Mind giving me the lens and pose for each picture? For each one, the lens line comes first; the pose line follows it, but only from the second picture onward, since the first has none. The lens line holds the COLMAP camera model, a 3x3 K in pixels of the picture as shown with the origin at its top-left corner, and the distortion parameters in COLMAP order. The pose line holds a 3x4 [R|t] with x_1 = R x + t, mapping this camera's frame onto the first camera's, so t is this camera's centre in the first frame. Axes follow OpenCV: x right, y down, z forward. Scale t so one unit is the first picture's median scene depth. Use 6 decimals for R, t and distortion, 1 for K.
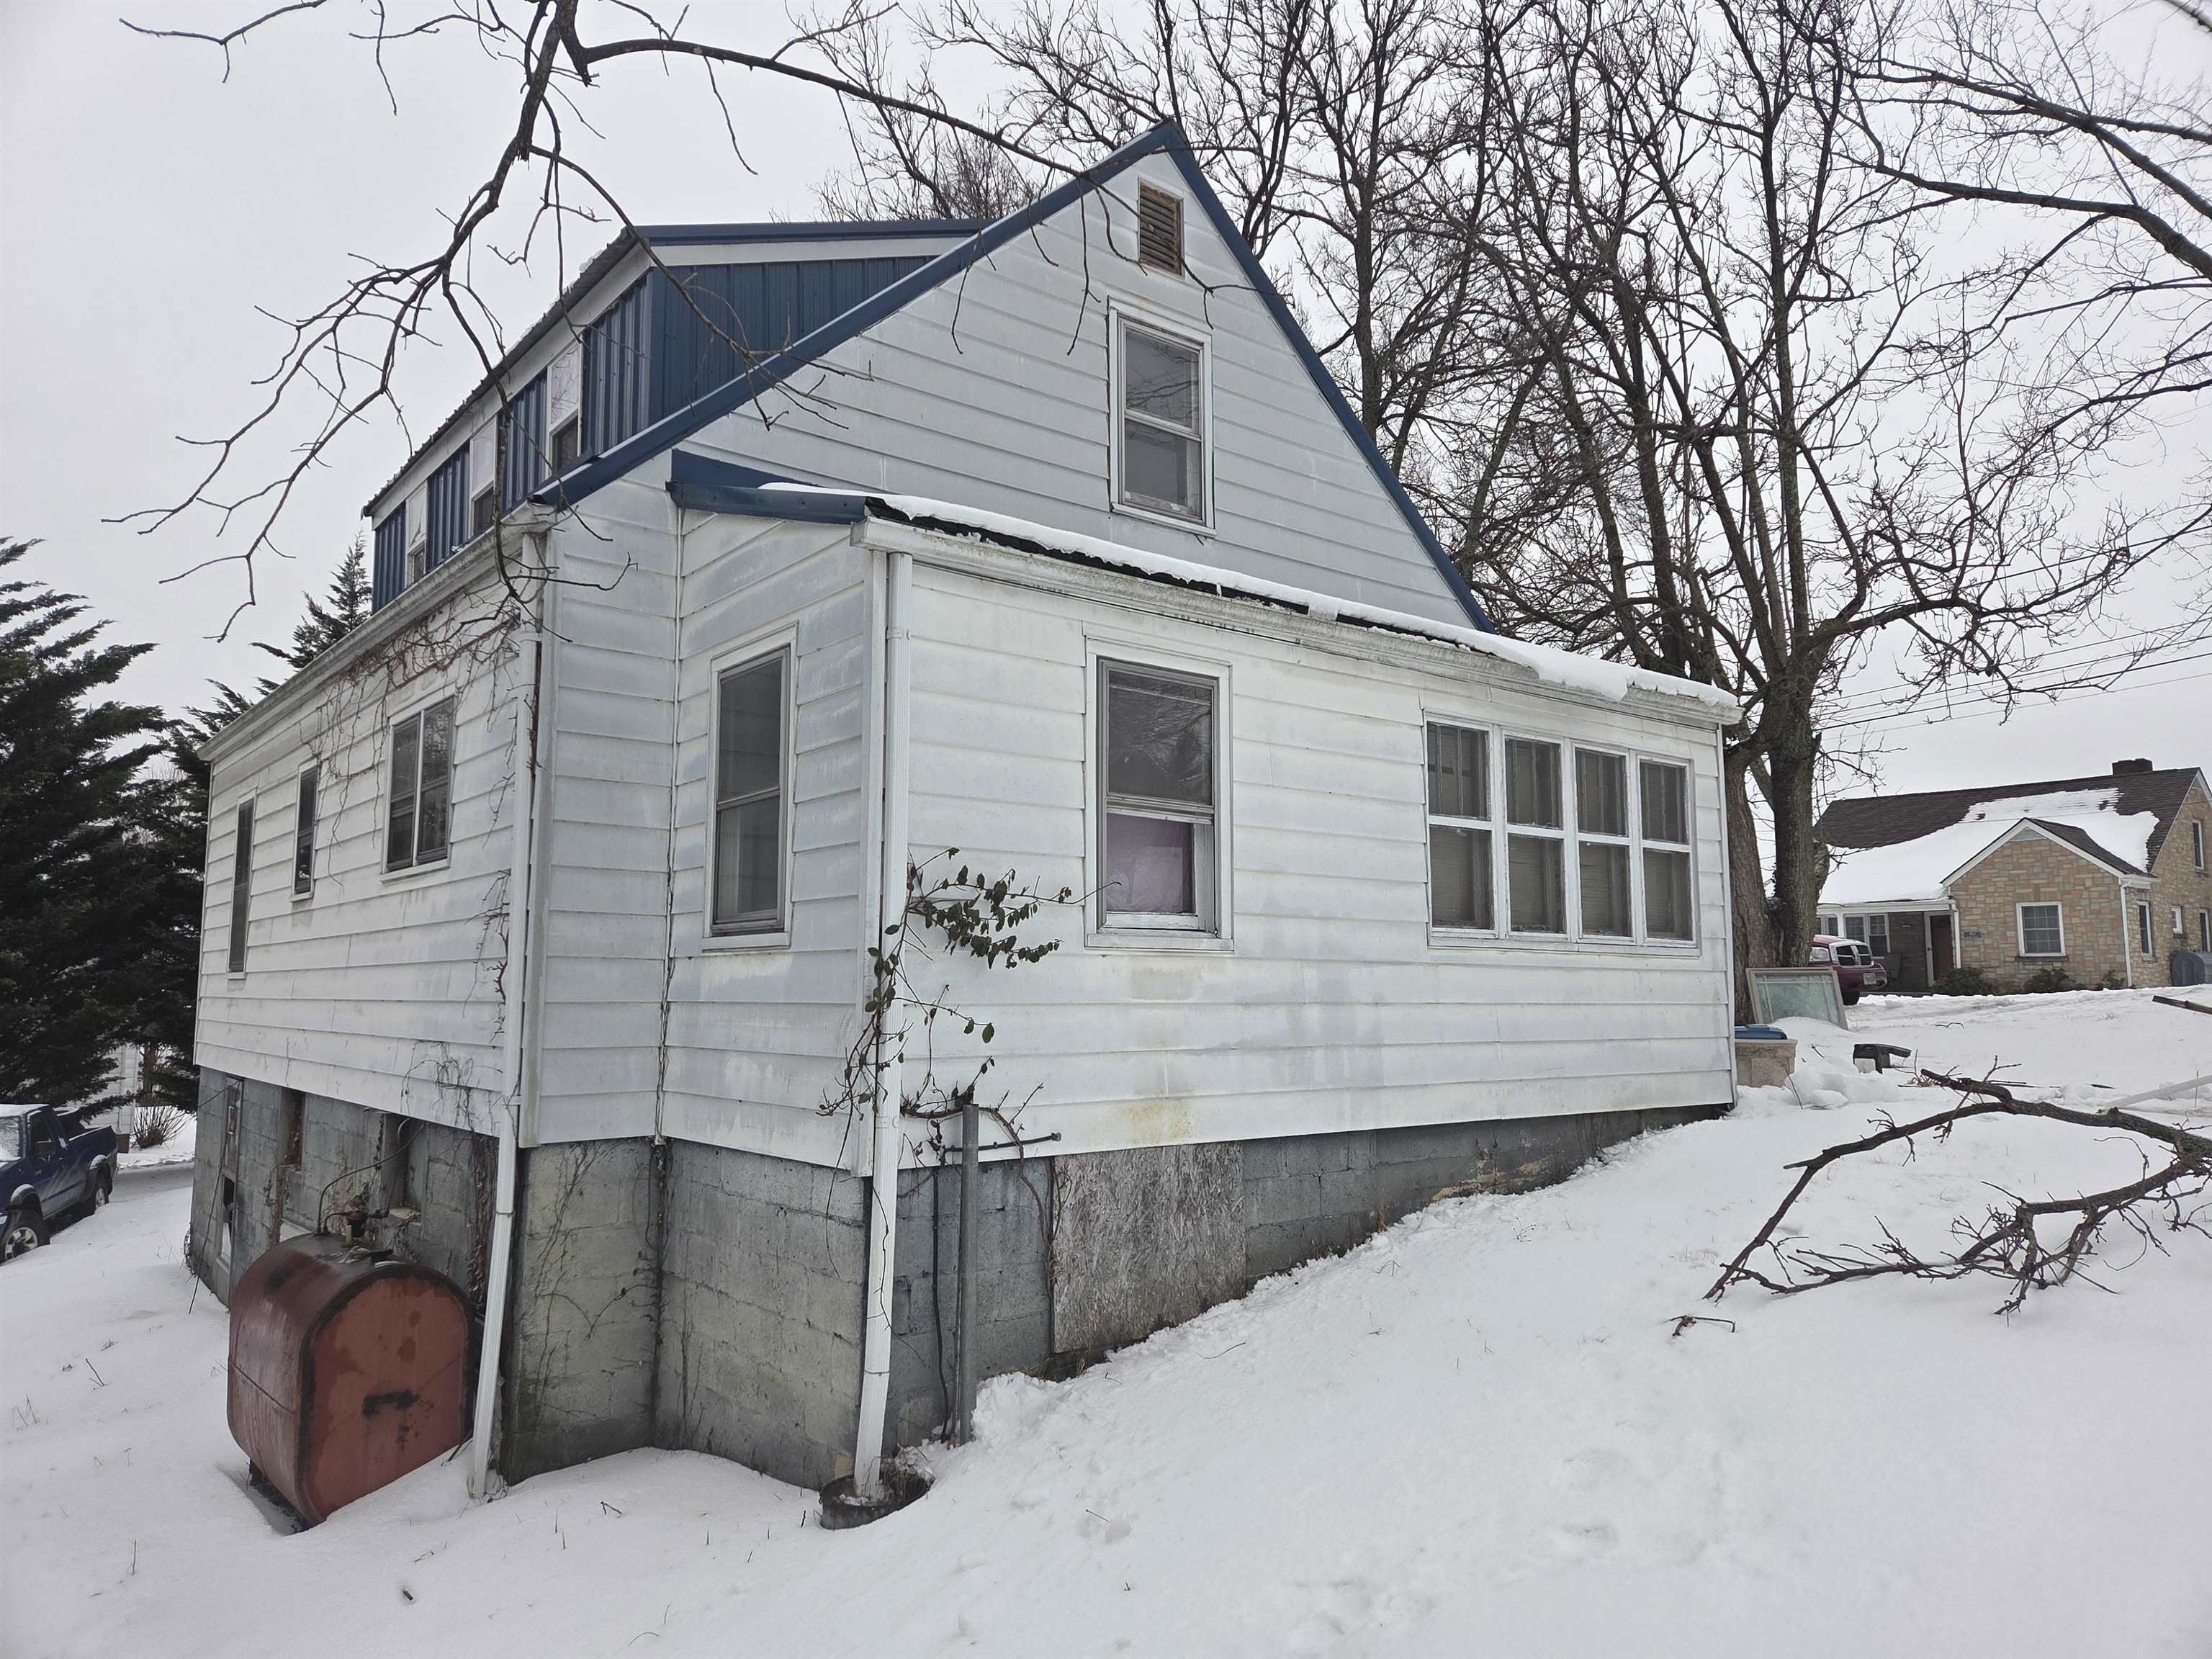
lens RADIAL K [[1464.0, 0, 1106.0], [0, 1464.0, 829.5], [0, 0, 1]] dist [0.087671, -0.068278]
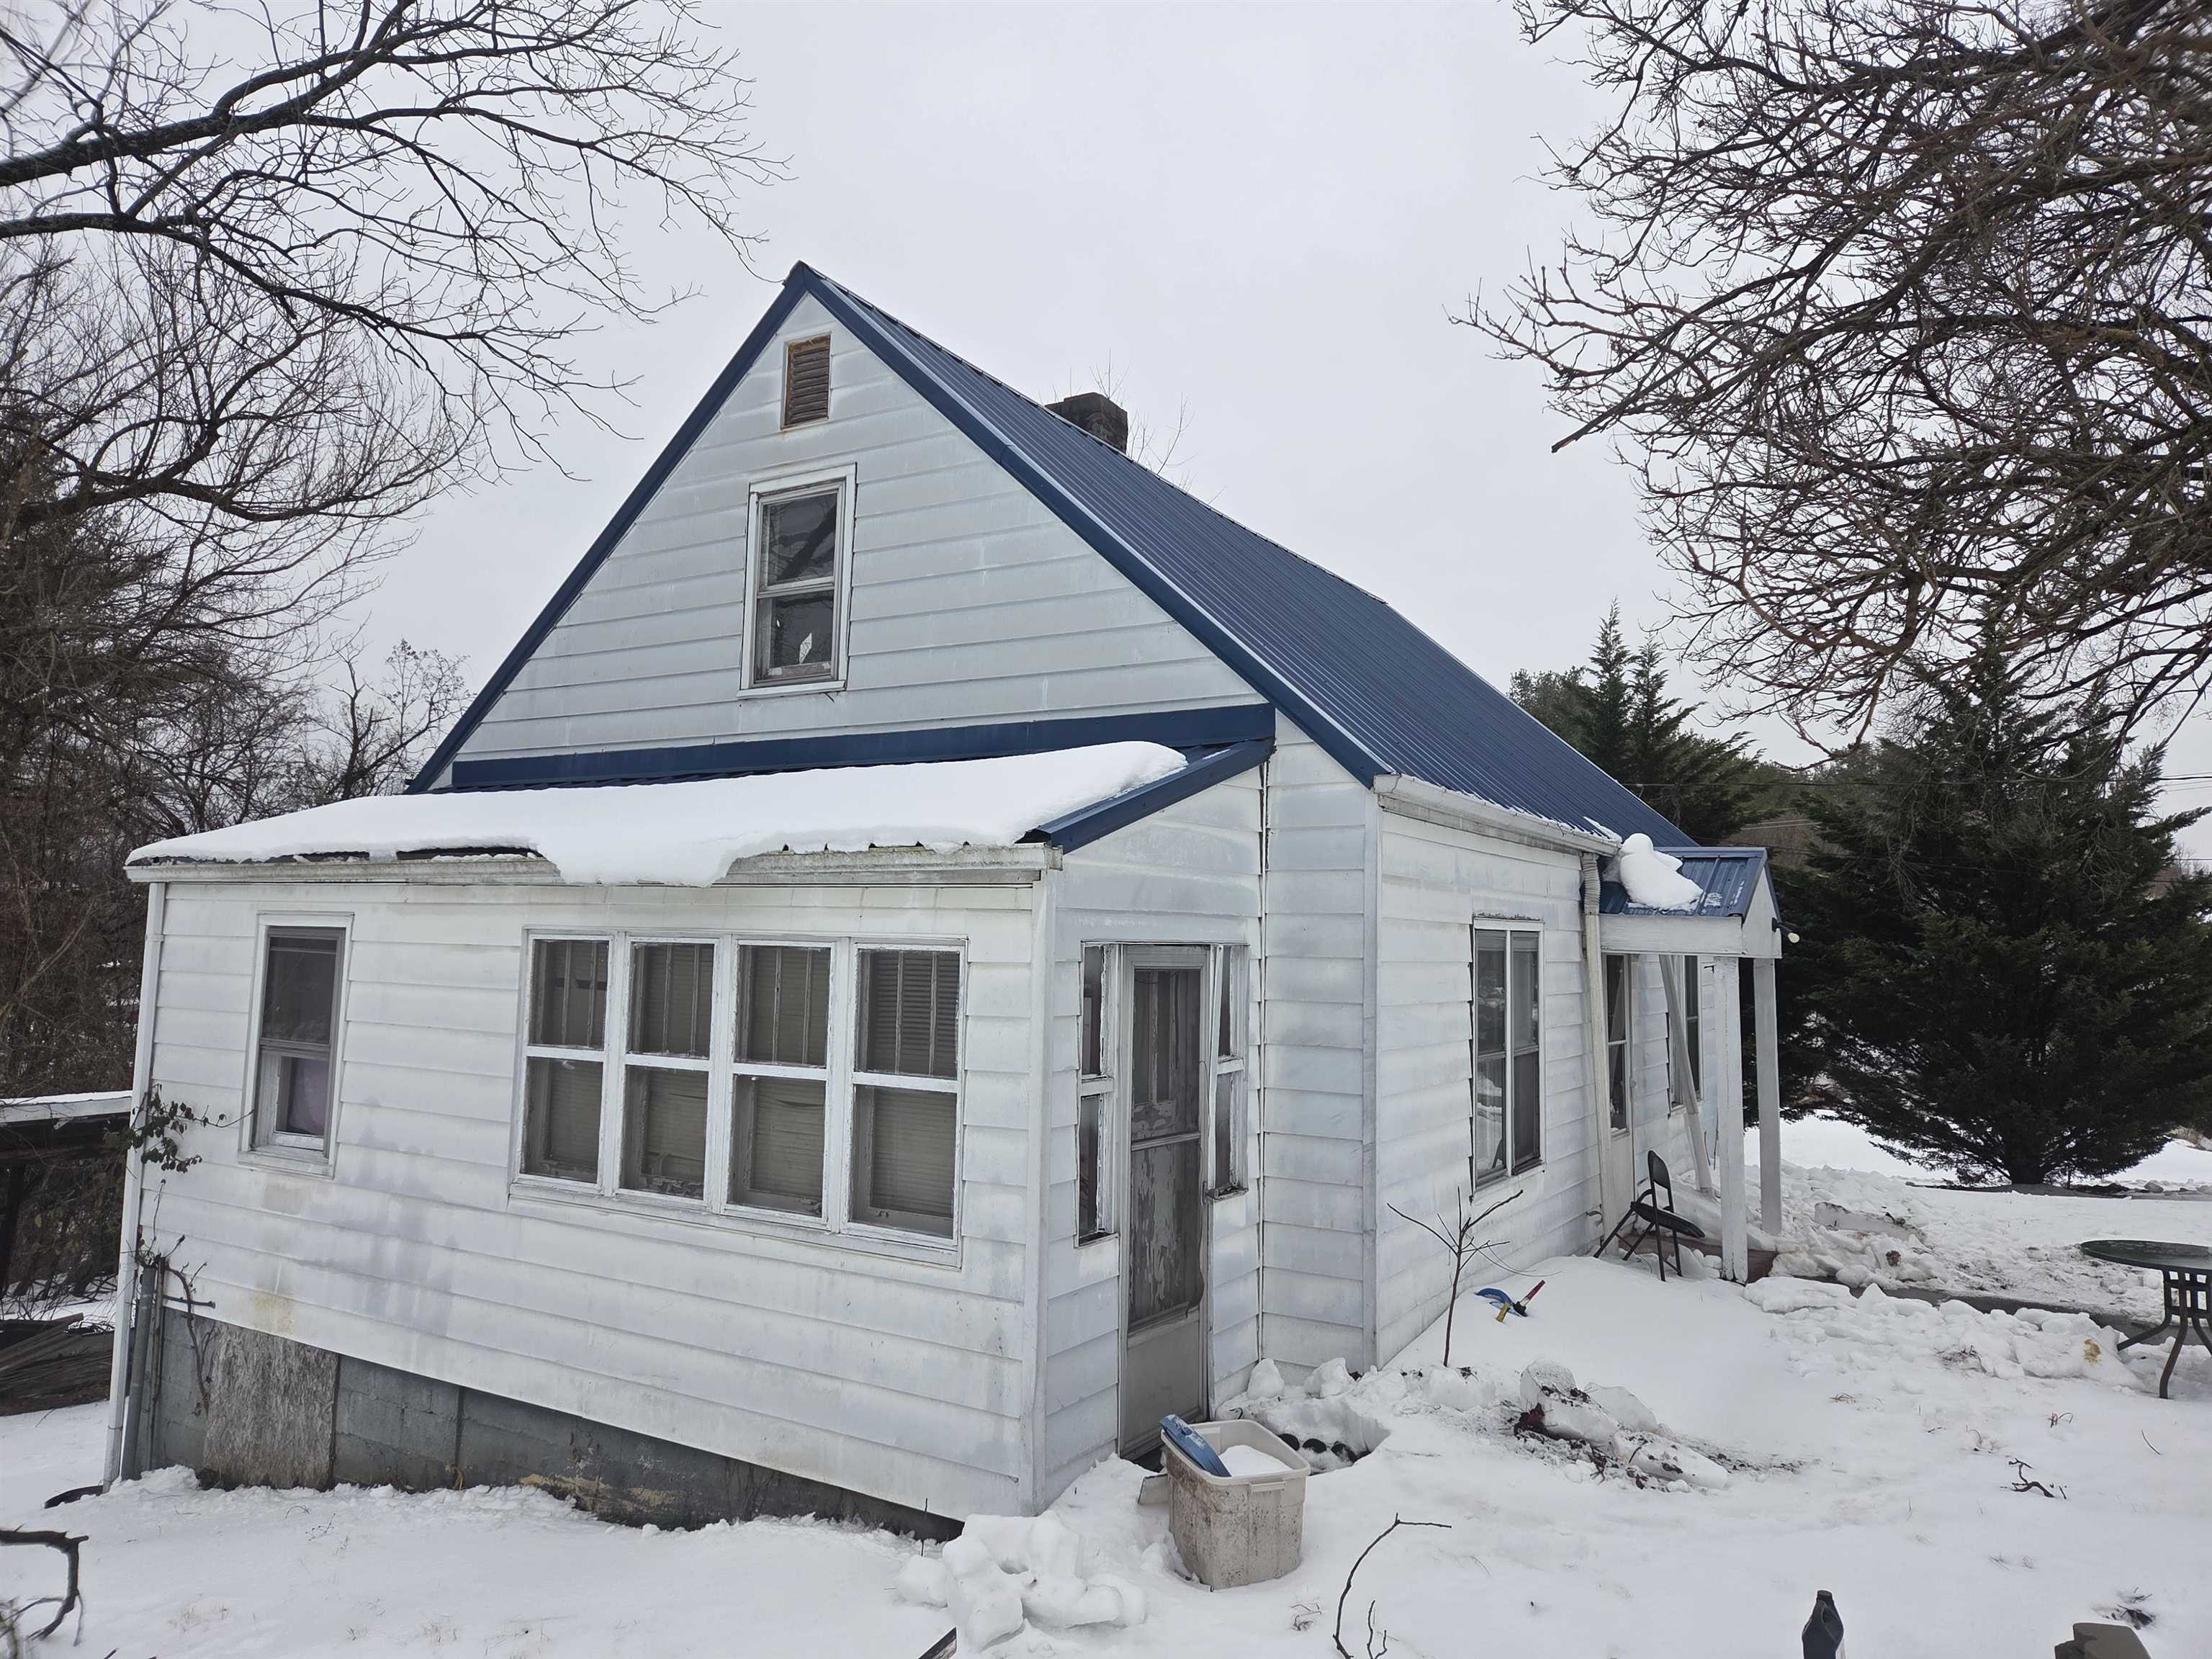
lens RADIAL K [[1464.0, 0, 1106.0], [0, 1464.0, 829.5], [0, 0, 1]] dist [0.087671, -0.068278]
pose [[0.339454, -0.066362, -0.938279, 1.173516], [0.077410, 0.996095, -0.042445, -0.074005], [0.937432, -0.058224, 0.343266, 1.006466]]
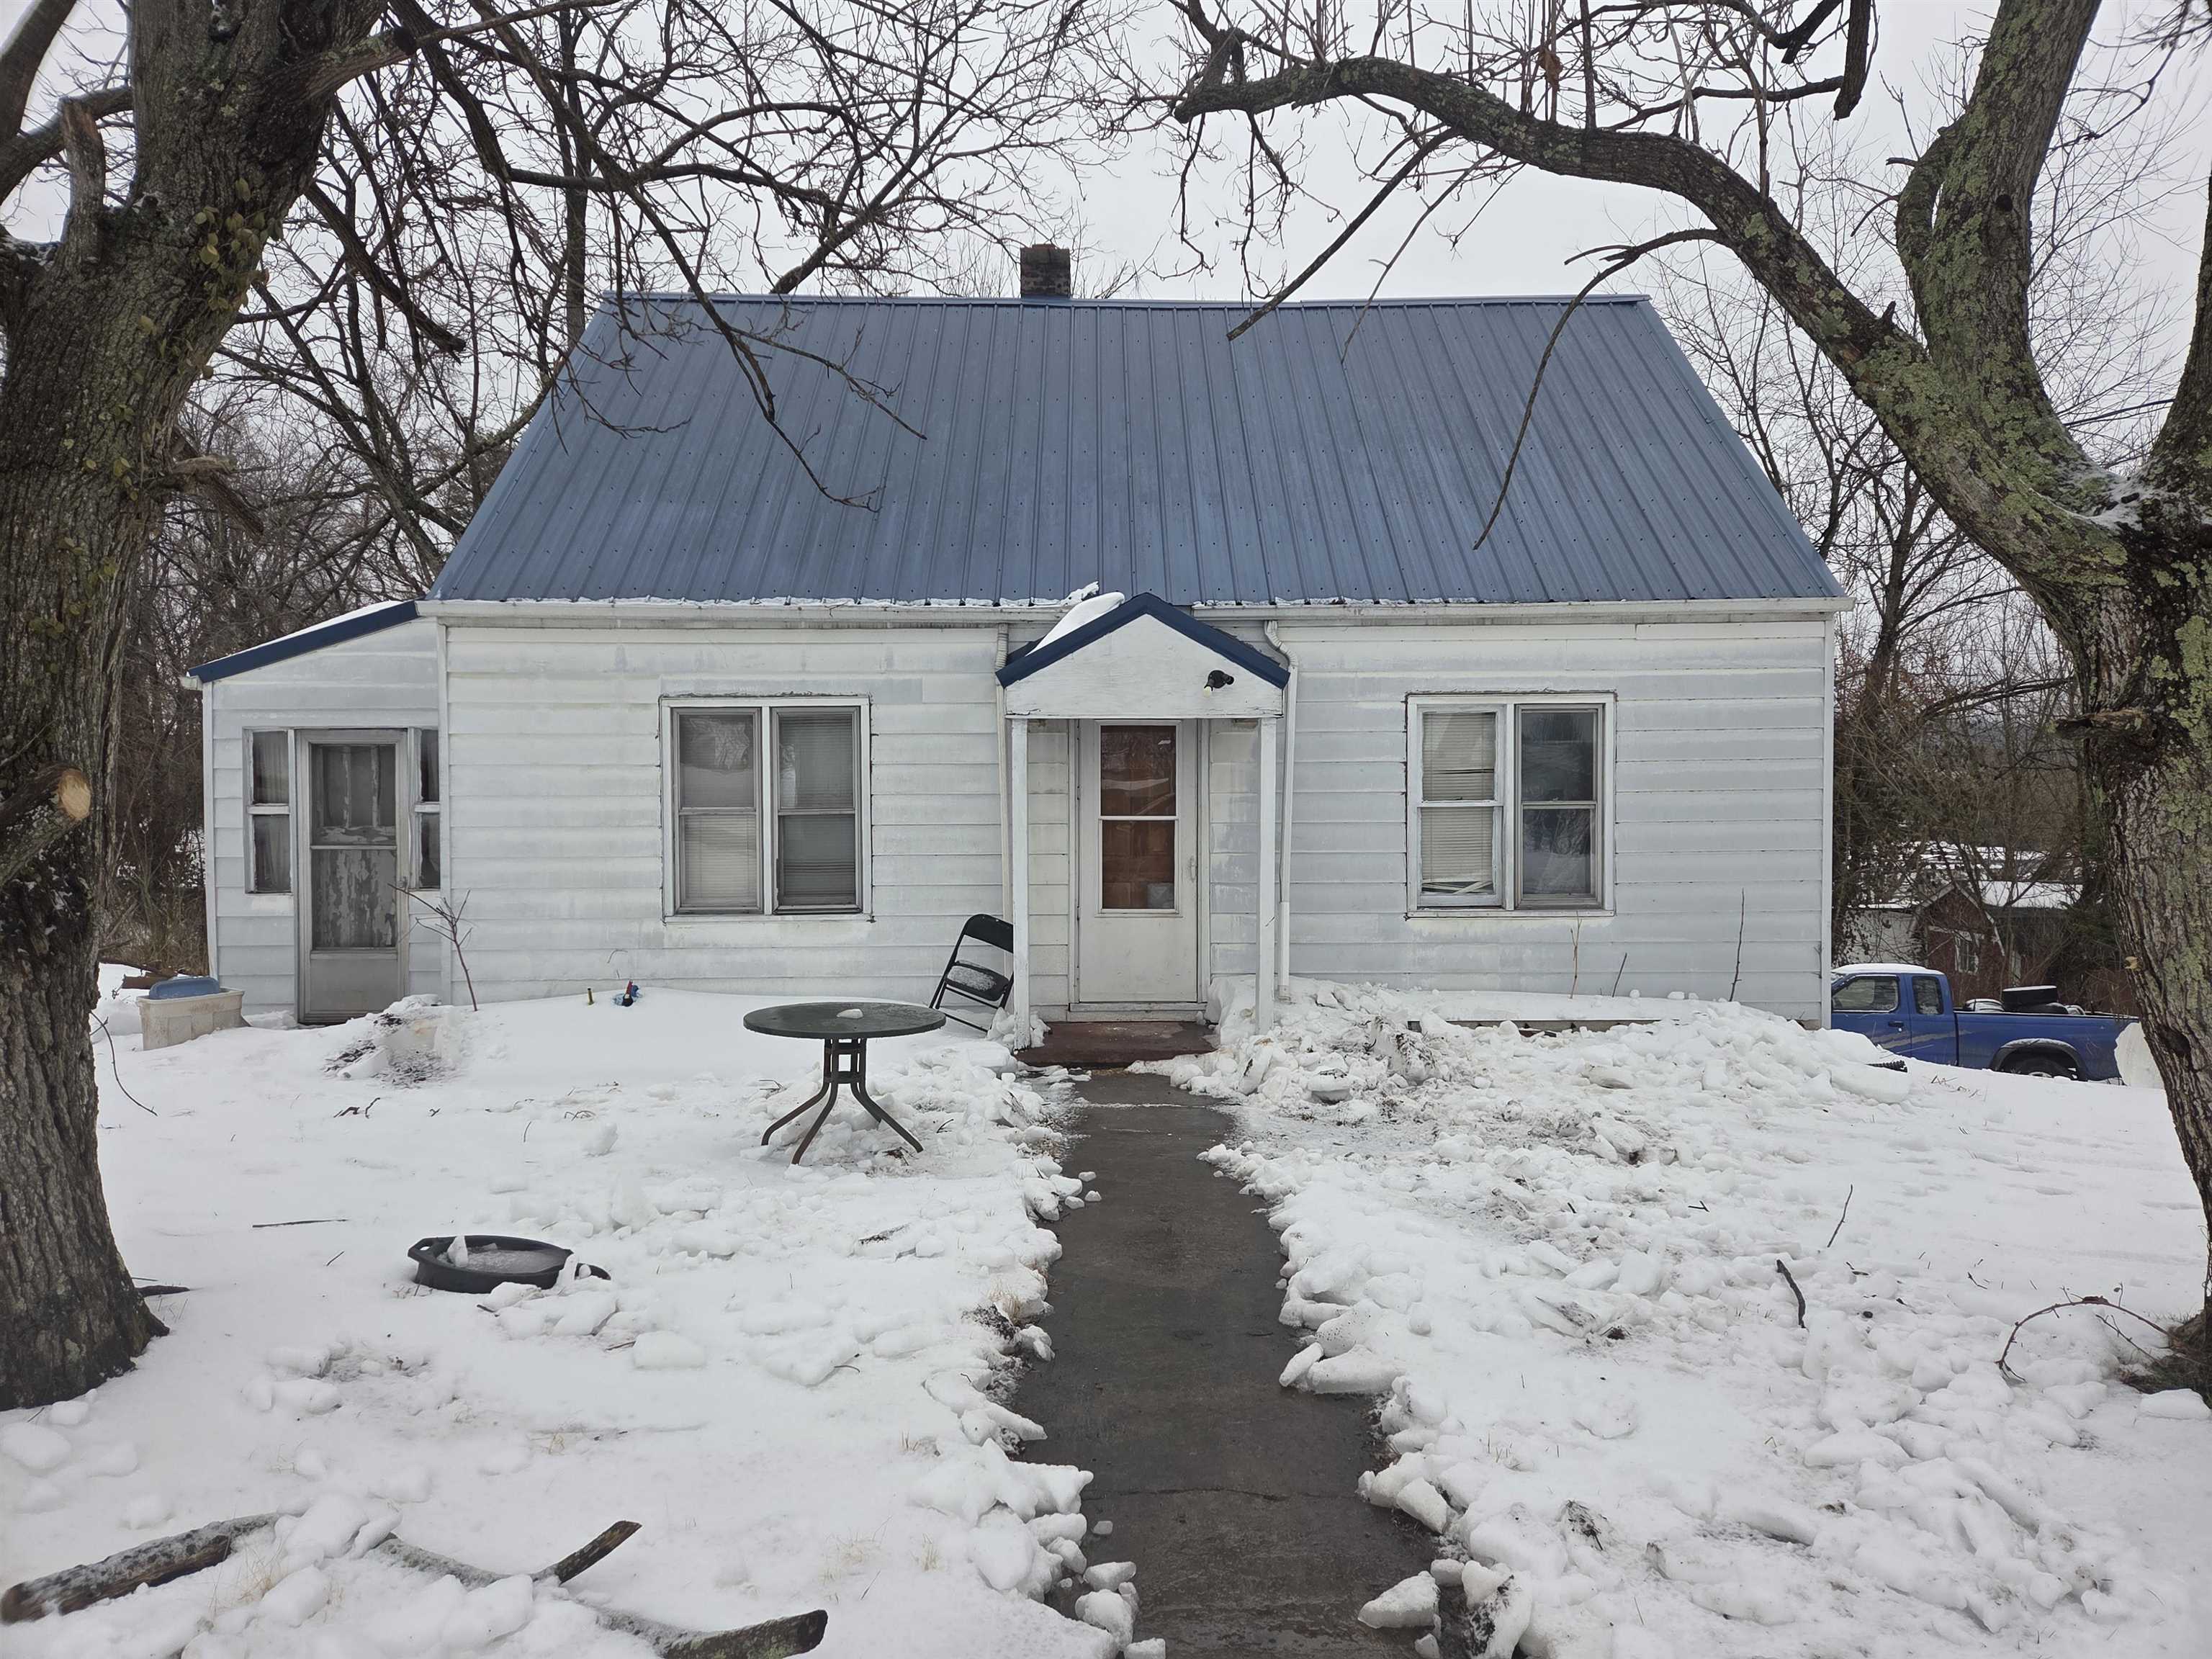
lens RADIAL K [[1464.0, 0, 1106.0], [0, 1464.0, 829.5], [0, 0, 1]] dist [0.087671, -0.068278]
pose [[-0.619678, 0.023595, -0.784502, 1.071502], [0.088360, 0.995291, -0.039860, 0.126678], [0.779867, -0.094019, -0.618844, 2.420279]]
